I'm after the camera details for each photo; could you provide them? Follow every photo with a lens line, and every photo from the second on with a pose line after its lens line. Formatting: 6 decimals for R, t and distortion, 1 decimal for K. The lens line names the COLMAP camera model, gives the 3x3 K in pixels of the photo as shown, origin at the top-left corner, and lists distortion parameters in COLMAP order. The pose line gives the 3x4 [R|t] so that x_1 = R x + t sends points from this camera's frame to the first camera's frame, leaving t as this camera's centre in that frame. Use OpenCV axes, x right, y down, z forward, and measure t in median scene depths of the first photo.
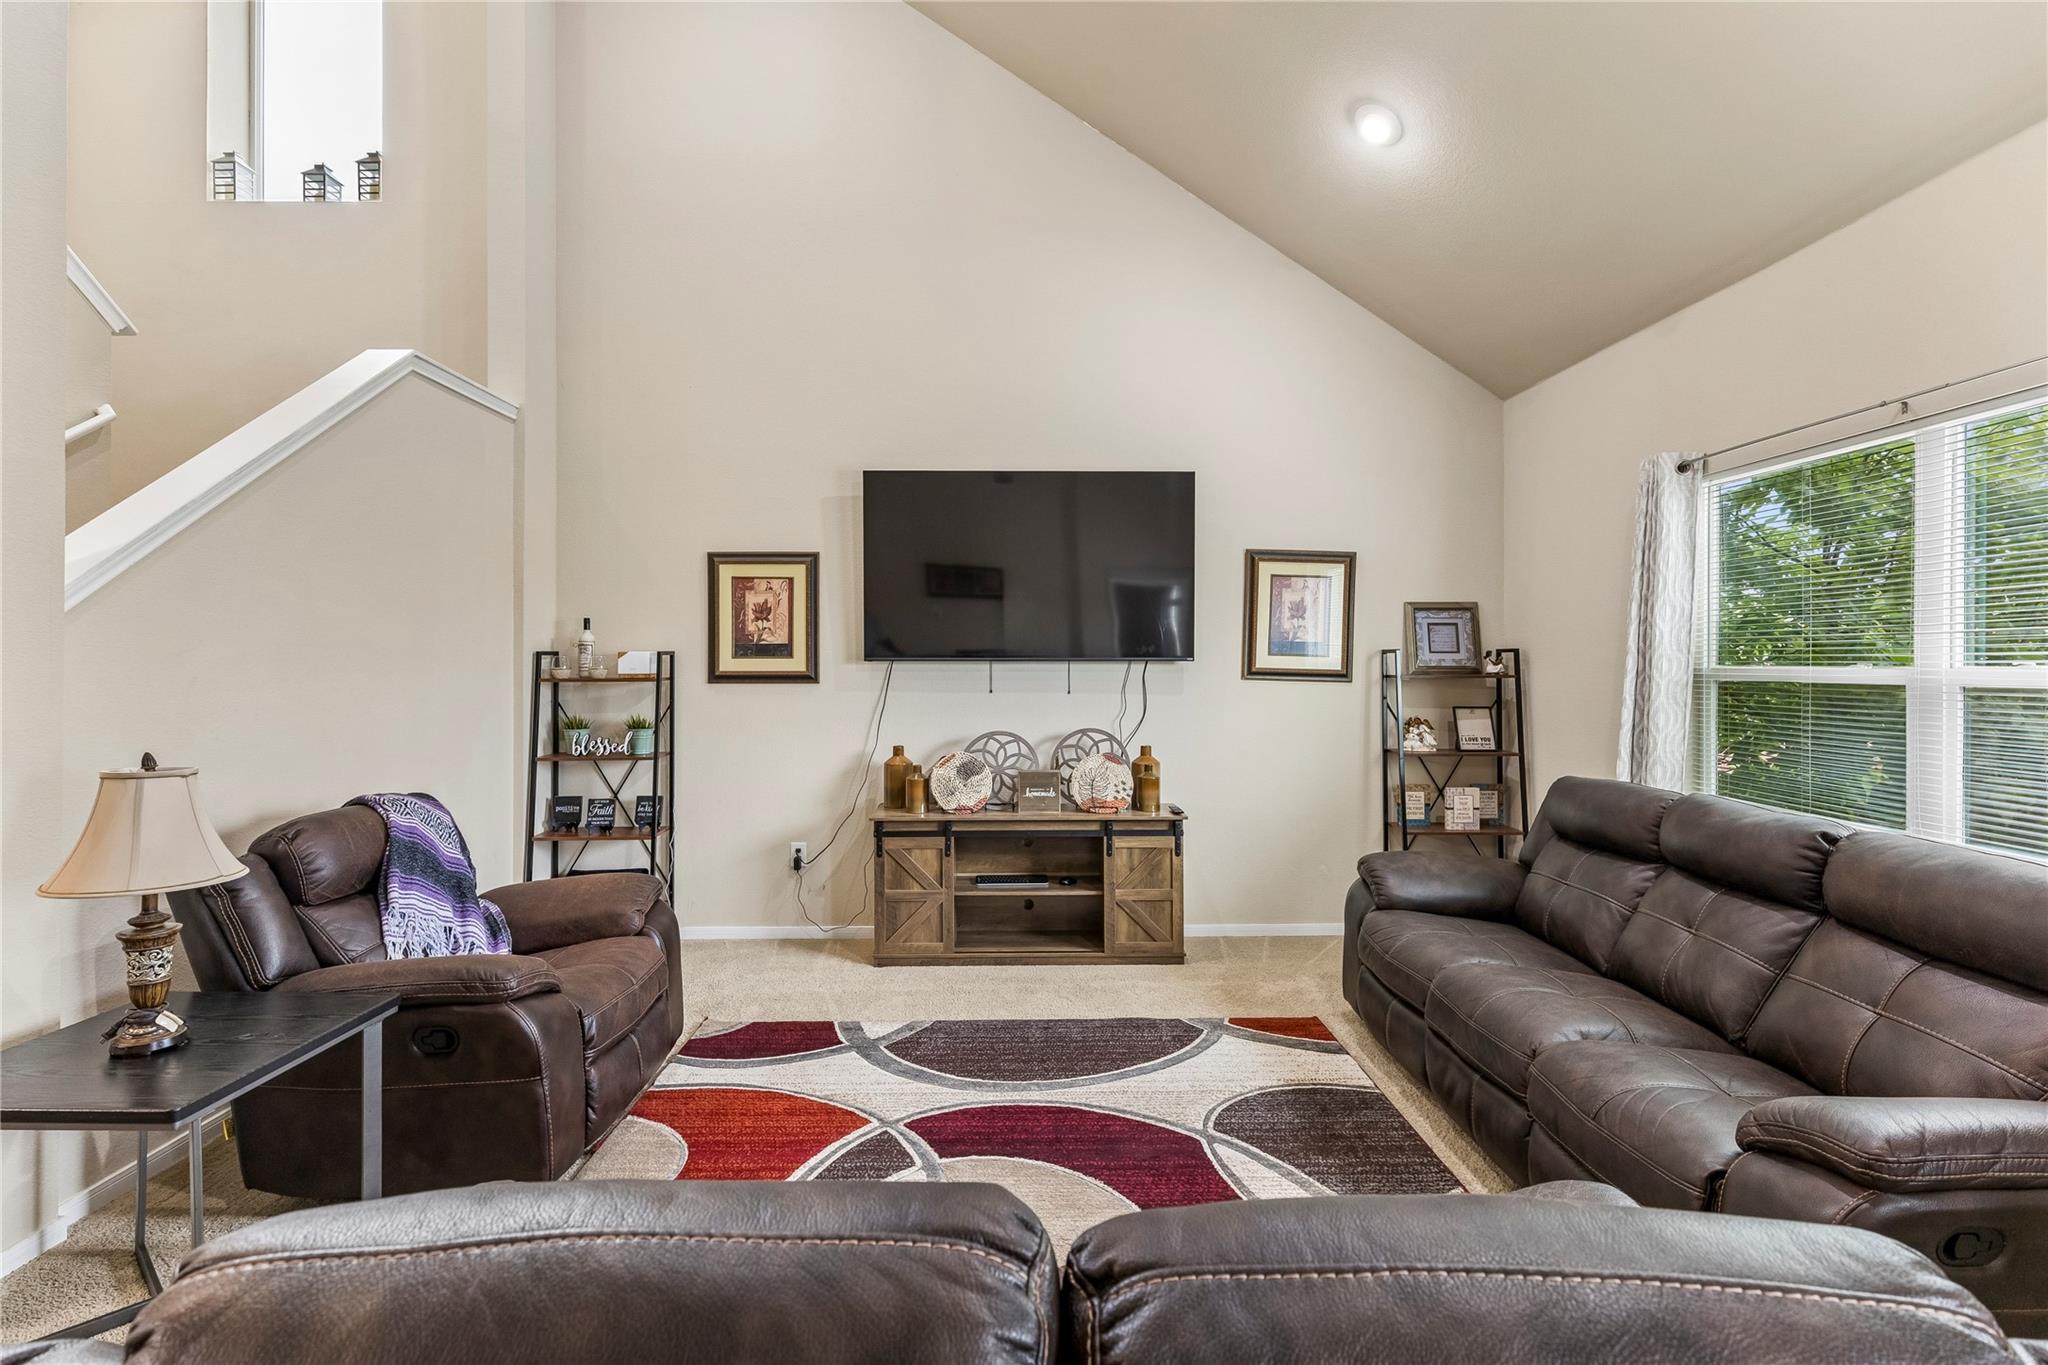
lens RADIAL K [[932.2, 0, 1022.5], [0, 932.2, 660.1], [0, 0, 1]] dist [0.000922, 0.000297]
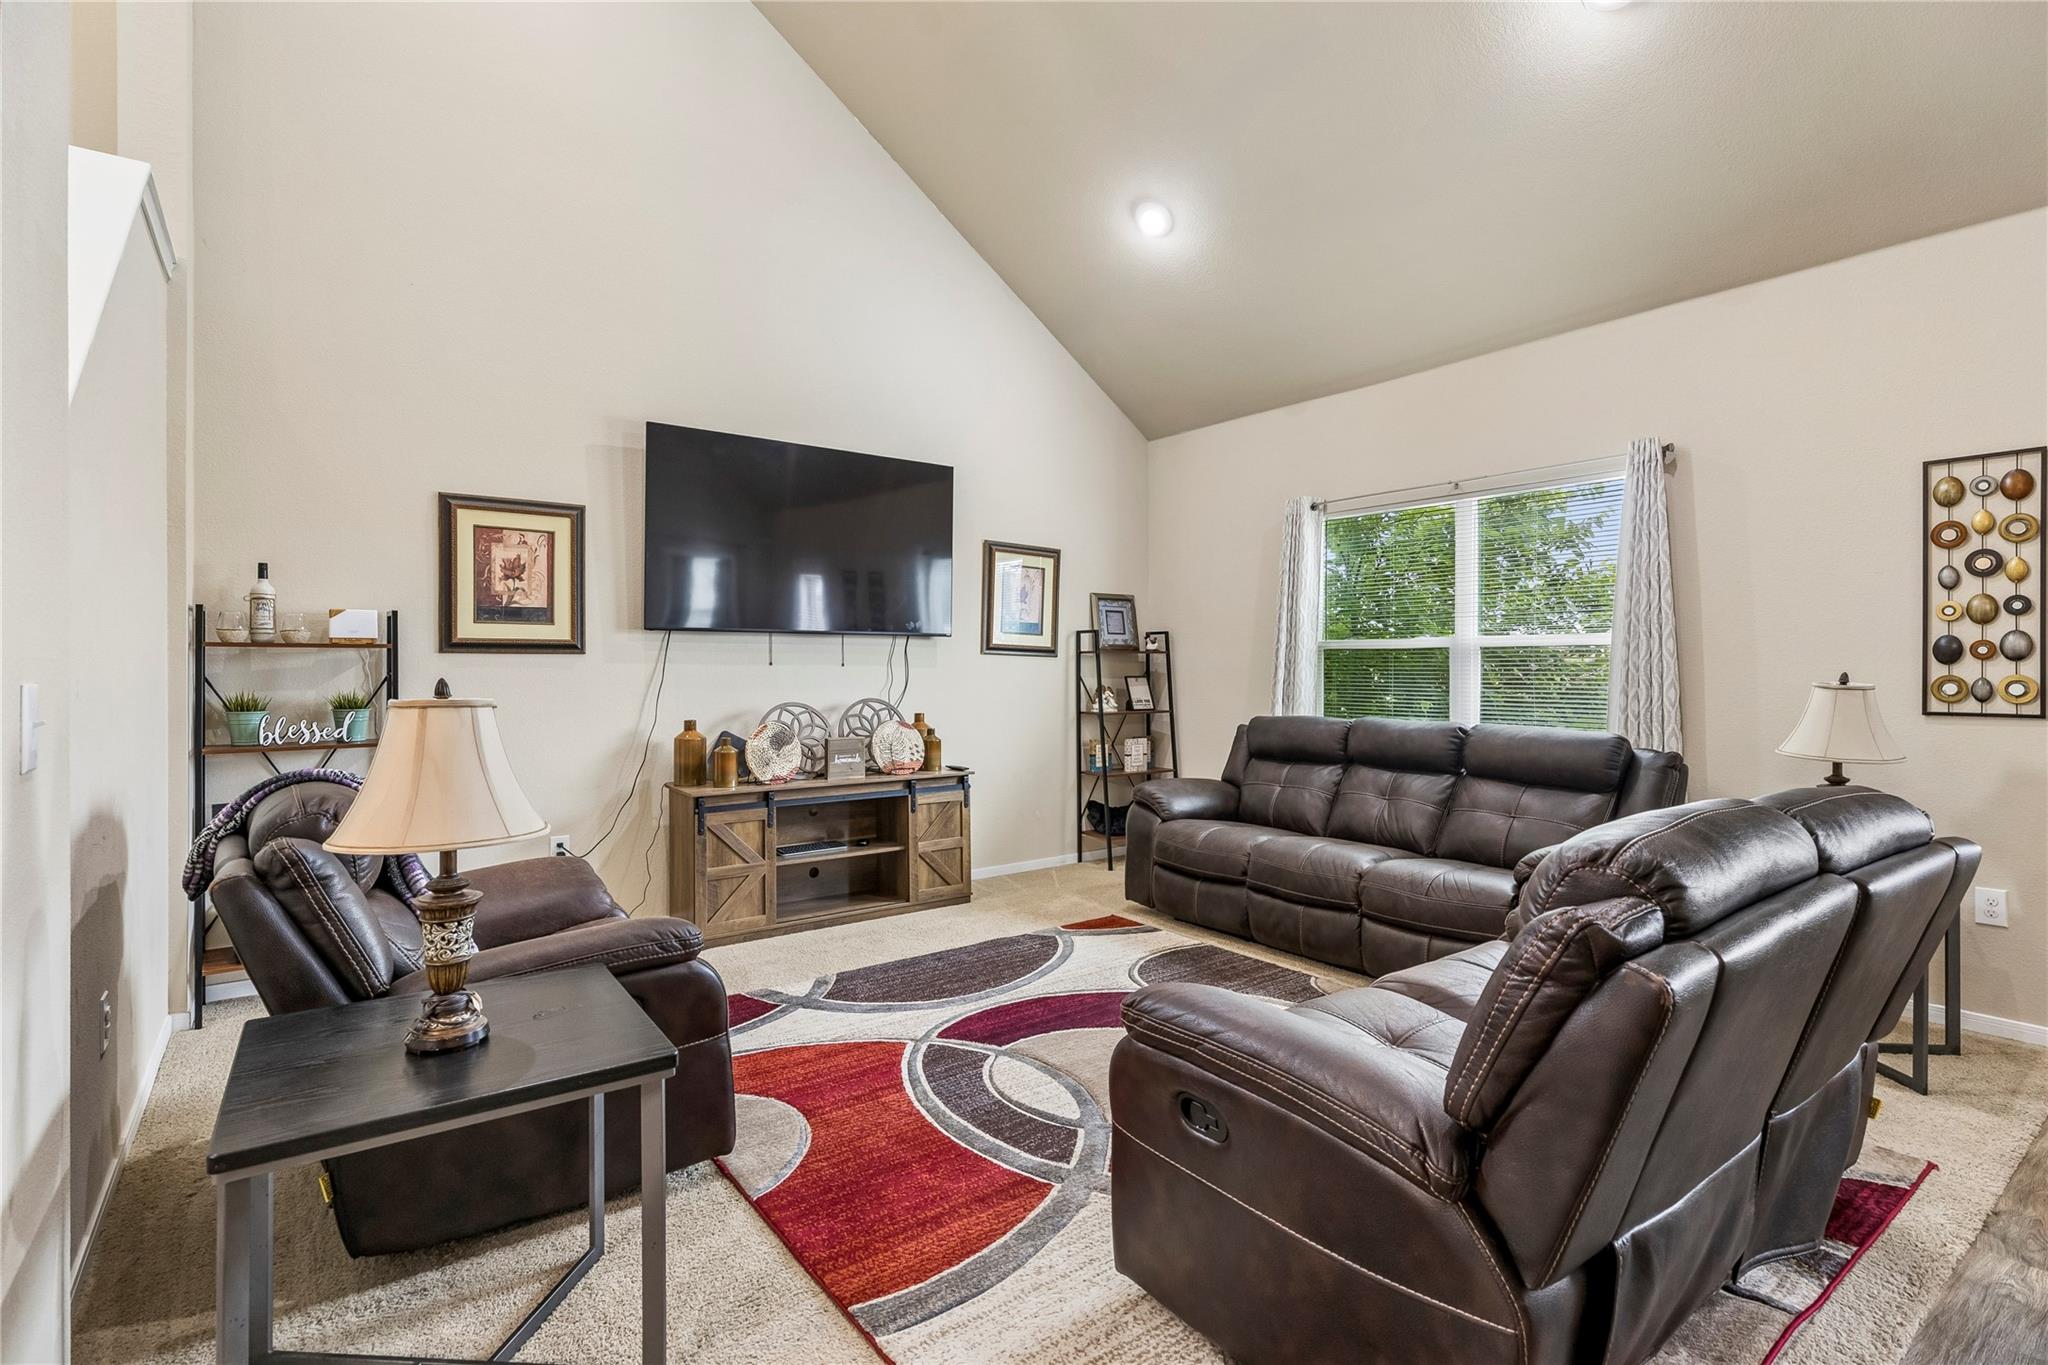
lens RADIAL K [[968.8, 0, 1023.7], [0, 968.8, 673.5], [0, 0, 1]] dist [-0.000035, -0.000440]
pose [[0.808735, -0.003068, 0.588165, -0.441534], [-0.001408, 0.999973, 0.007151, 0.037868], [-0.588172, -0.006612, 0.808709, 0.012049]]
